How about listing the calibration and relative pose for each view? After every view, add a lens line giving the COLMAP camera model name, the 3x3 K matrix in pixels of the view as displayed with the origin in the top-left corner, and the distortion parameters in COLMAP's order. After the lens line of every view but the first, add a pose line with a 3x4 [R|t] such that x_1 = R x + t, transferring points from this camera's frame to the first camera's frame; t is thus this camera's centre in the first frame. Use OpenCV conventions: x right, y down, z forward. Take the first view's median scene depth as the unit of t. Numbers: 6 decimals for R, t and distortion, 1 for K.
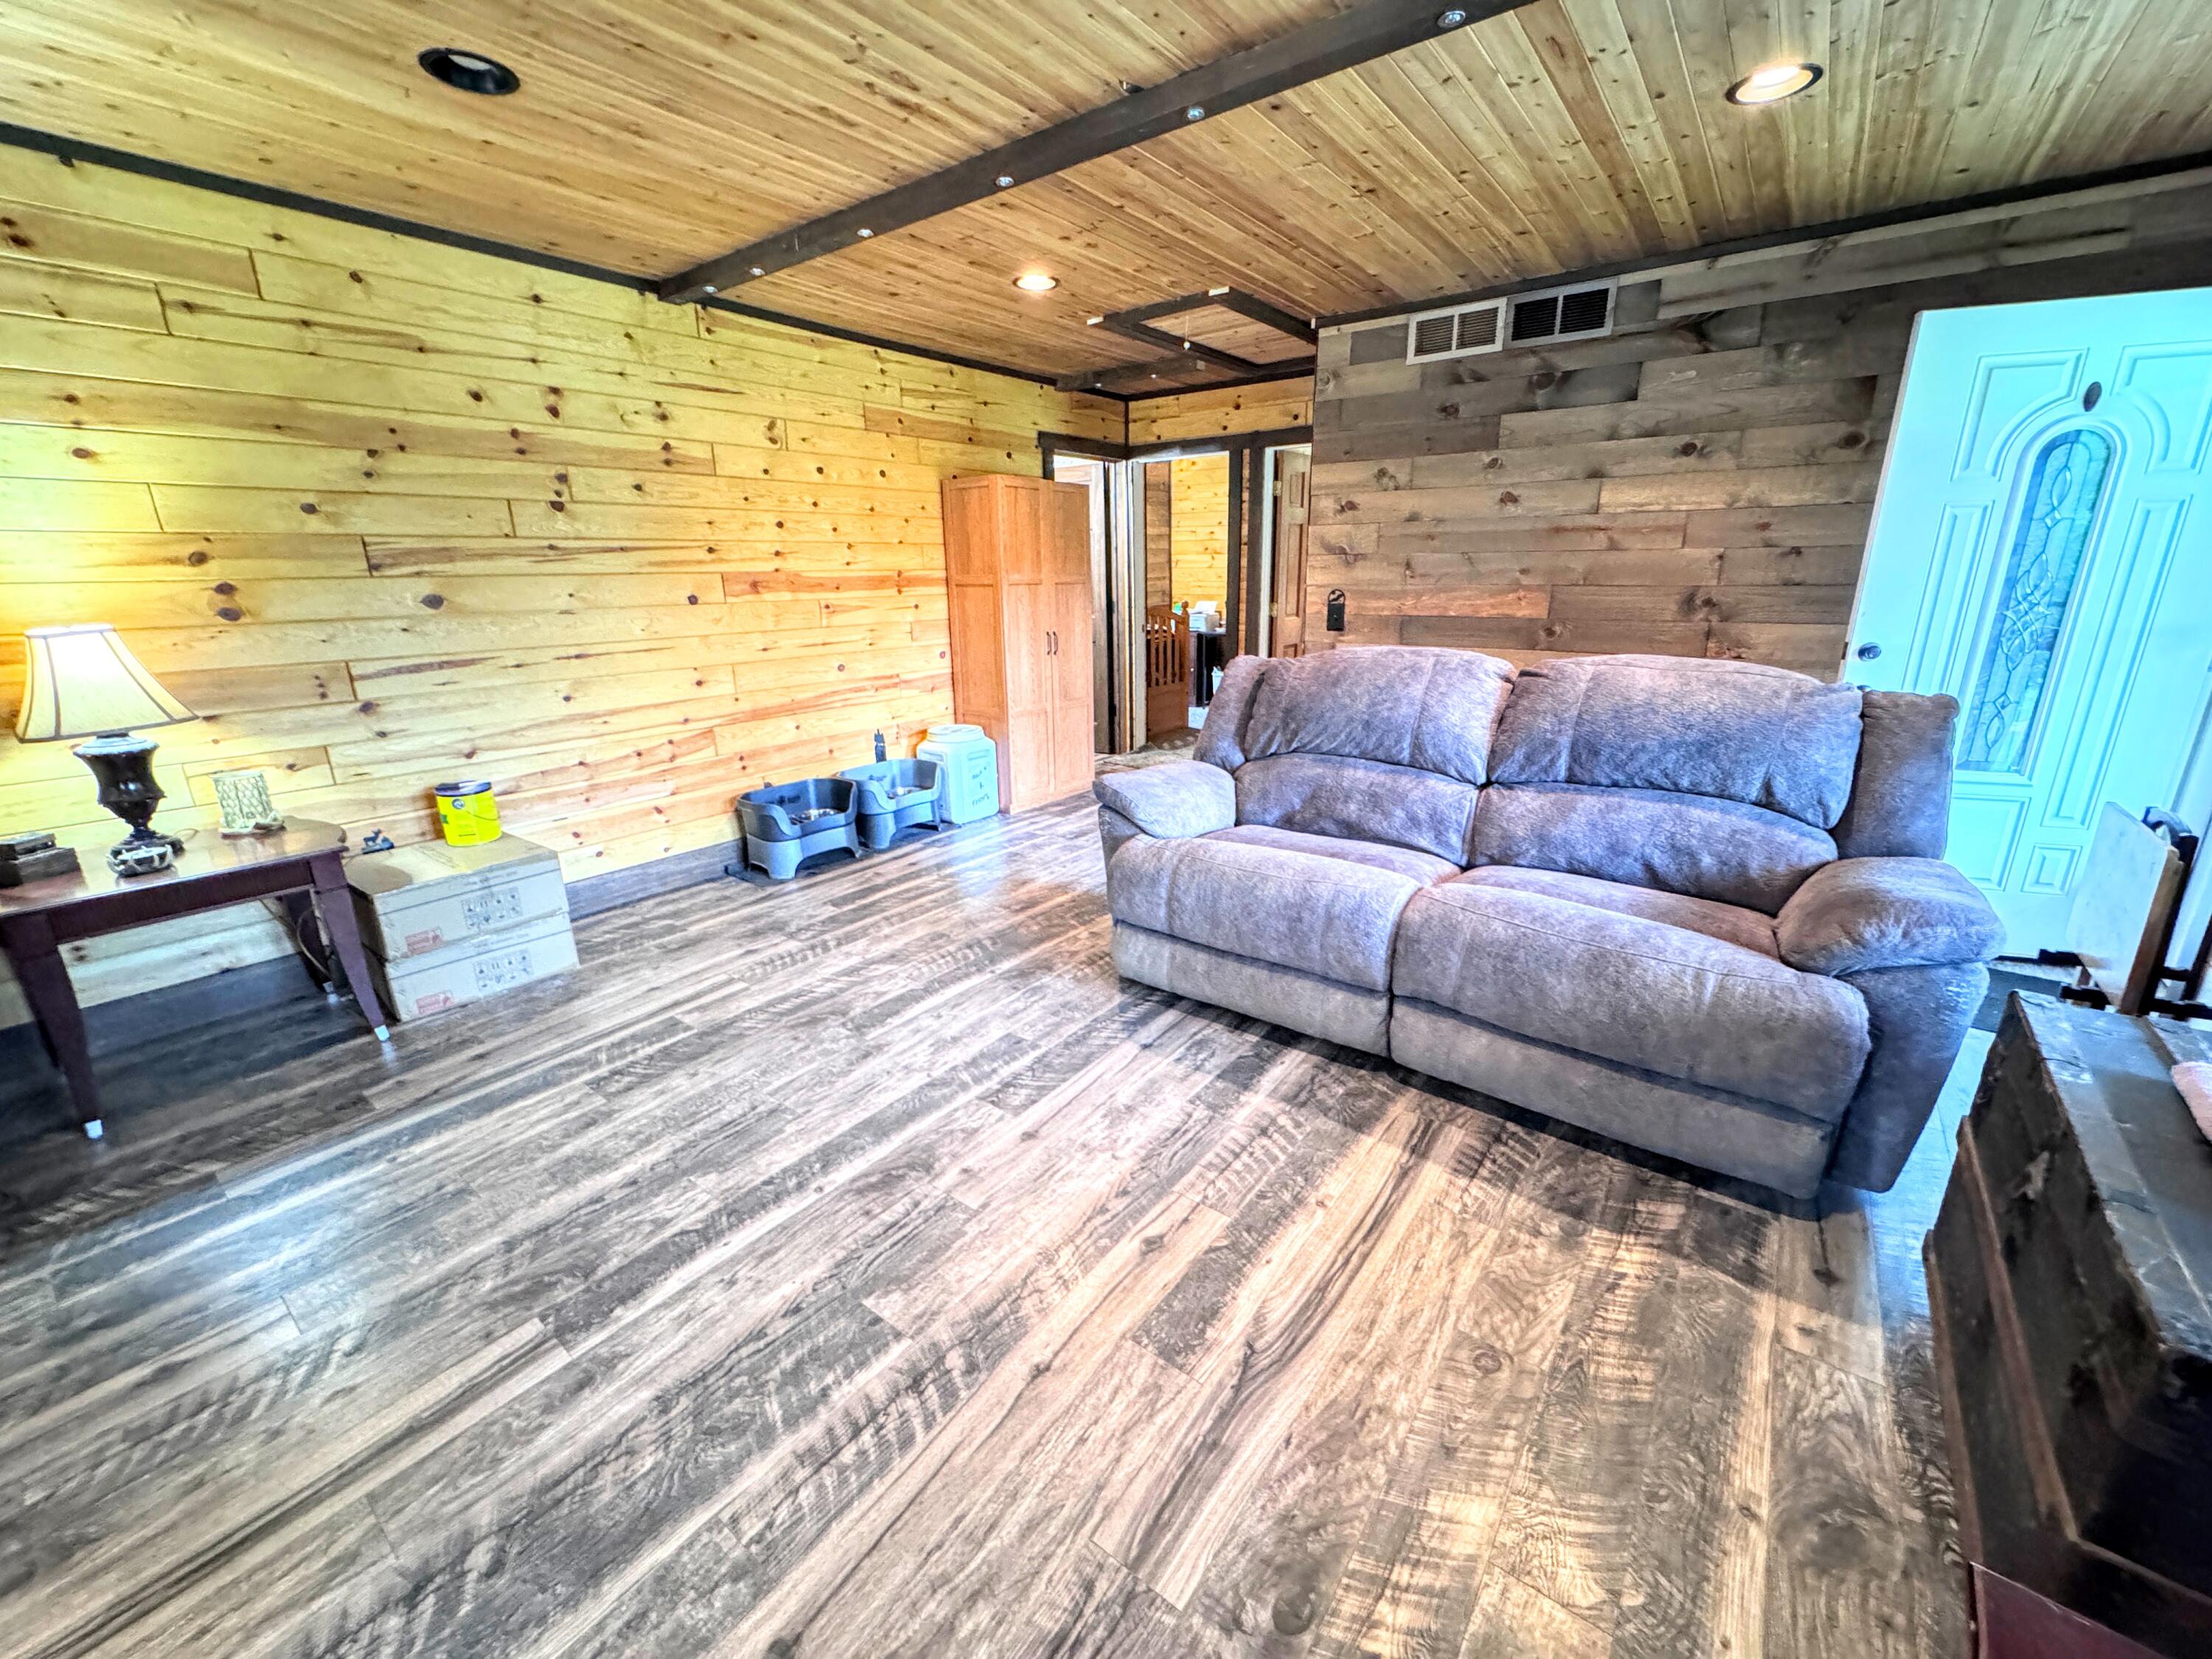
lens RADIAL K [[882.7, 0, 1109.2], [0, 882.7, 825.1], [0, 0, 1]] dist [-0.003447, 0.000145]
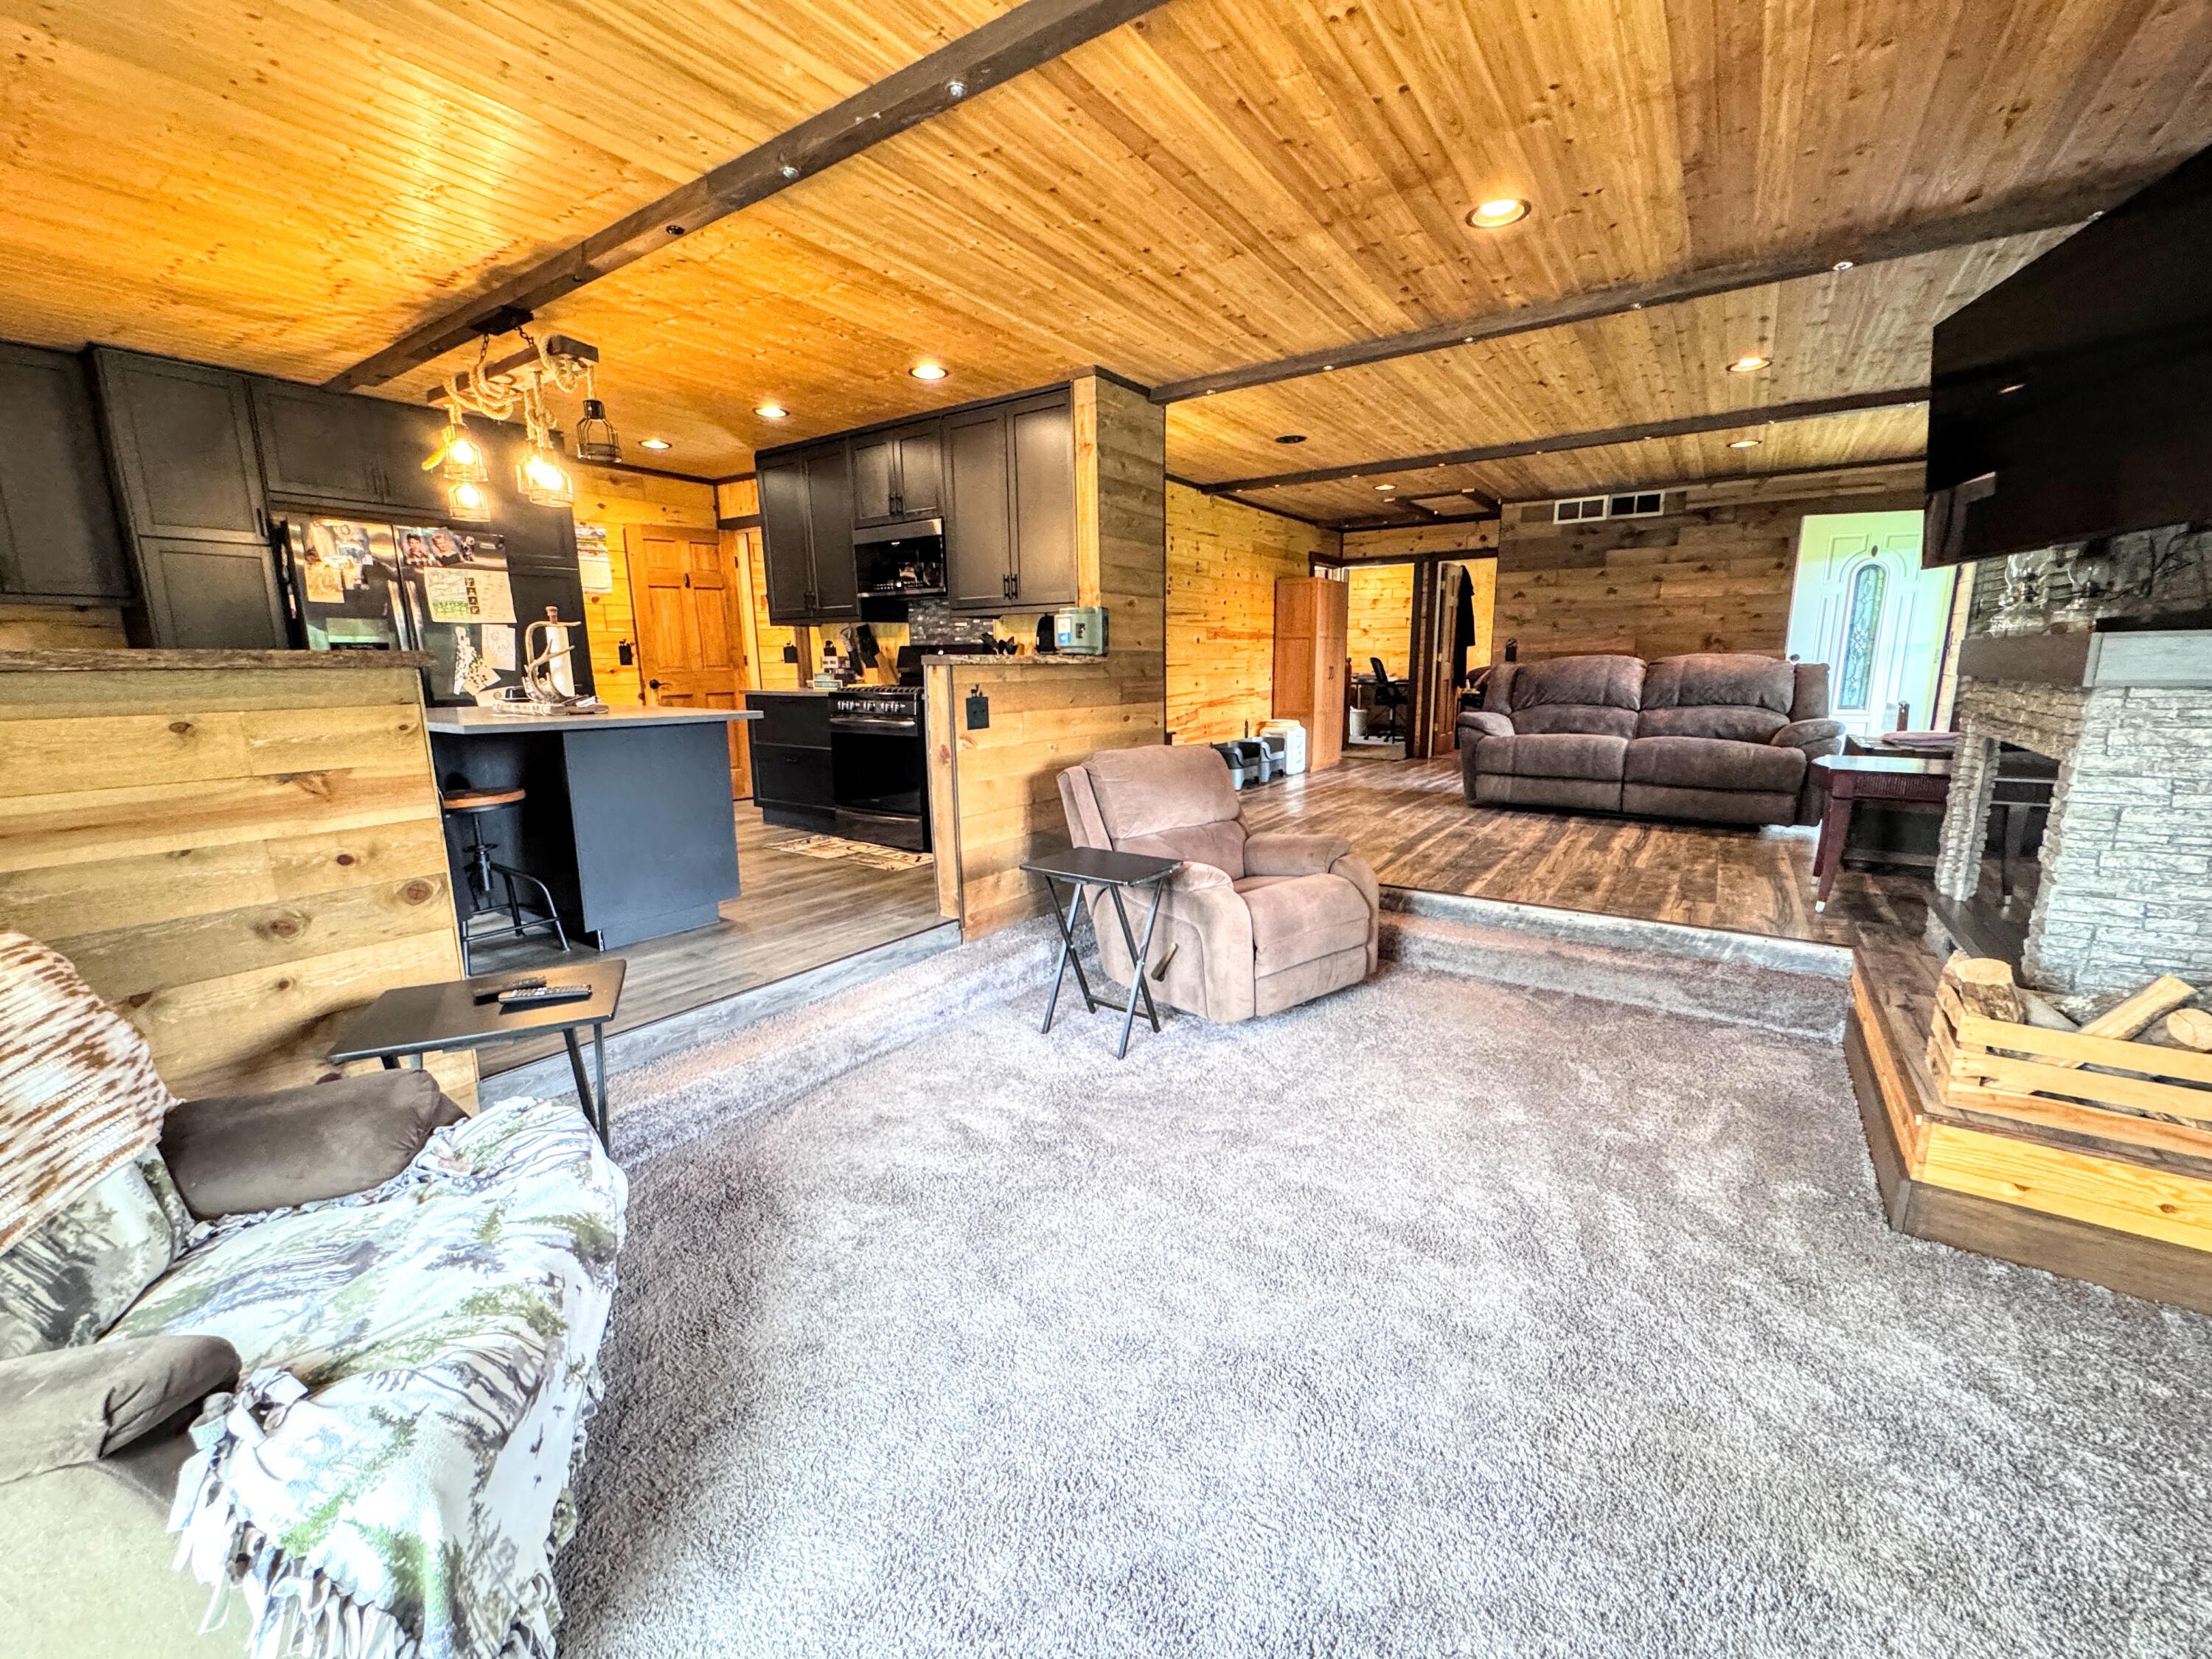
lens RADIAL K [[882.7, 0, 1106.3], [0, 882.7, 828.1], [0, 0, 1]] dist [-0.003447, 0.000145]
pose [[0.999130, -0.007174, 0.041090, -0.877798], [0.010969, 0.995615, -0.092901, 0.378295], [-0.040244, 0.093271, 0.994827, -0.998653]]
